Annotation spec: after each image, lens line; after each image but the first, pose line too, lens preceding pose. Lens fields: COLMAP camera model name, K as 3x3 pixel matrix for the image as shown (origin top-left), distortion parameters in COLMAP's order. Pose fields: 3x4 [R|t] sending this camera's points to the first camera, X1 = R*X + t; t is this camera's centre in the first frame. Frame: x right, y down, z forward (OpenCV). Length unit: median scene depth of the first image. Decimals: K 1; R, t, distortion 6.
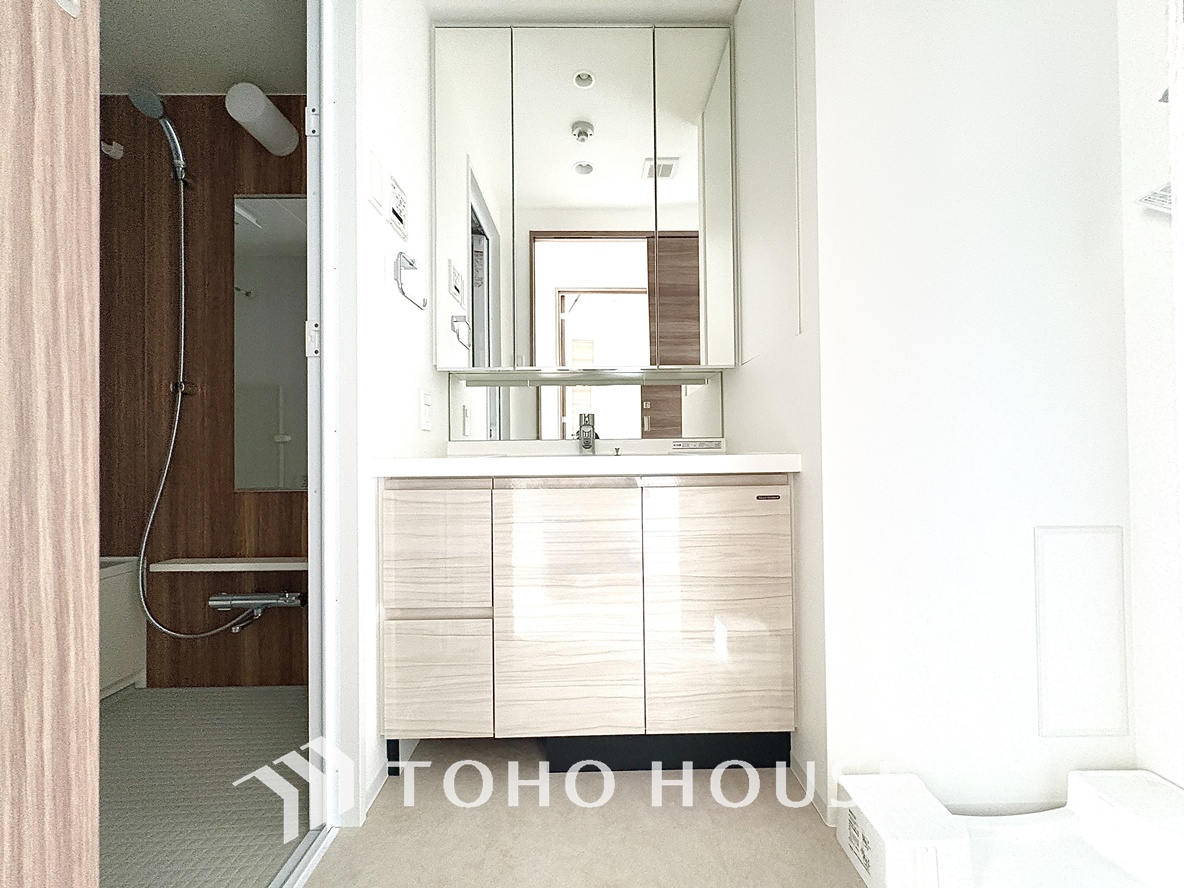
lens RADIAL K [[476.4, 0, 581.4], [0, 476.4, 436.7], [0, 0, 1]] dist [0.003946, -0.000911]
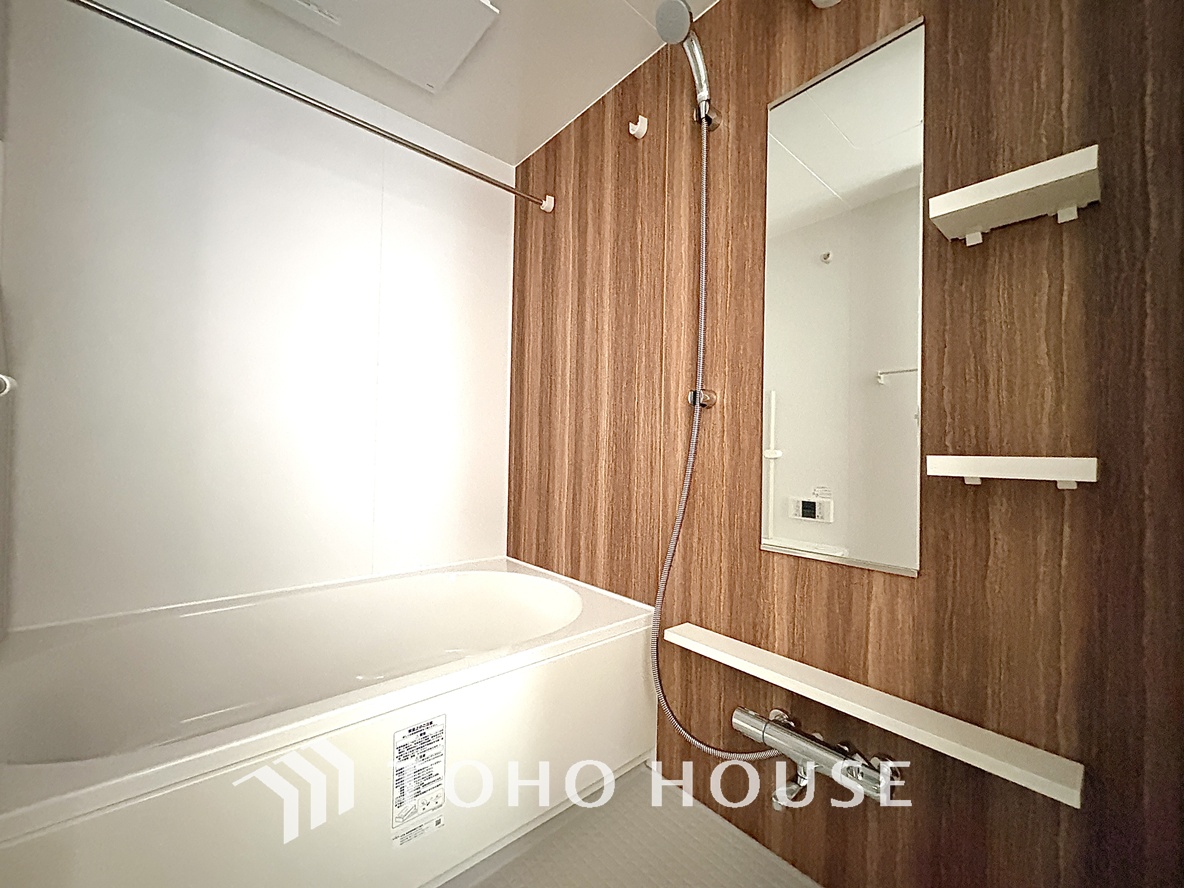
lens RADIAL K [[476.4, 0, 593.1], [0, 476.4, 442.4], [0, 0, 1]] dist [0.003946, -0.000911]
pose [[0.652887, 0.016343, -0.757279, -0.376355], [-0.016150, 0.999840, 0.007654, -0.034679], [0.757283, 0.007233, 0.653046, 0.383966]]
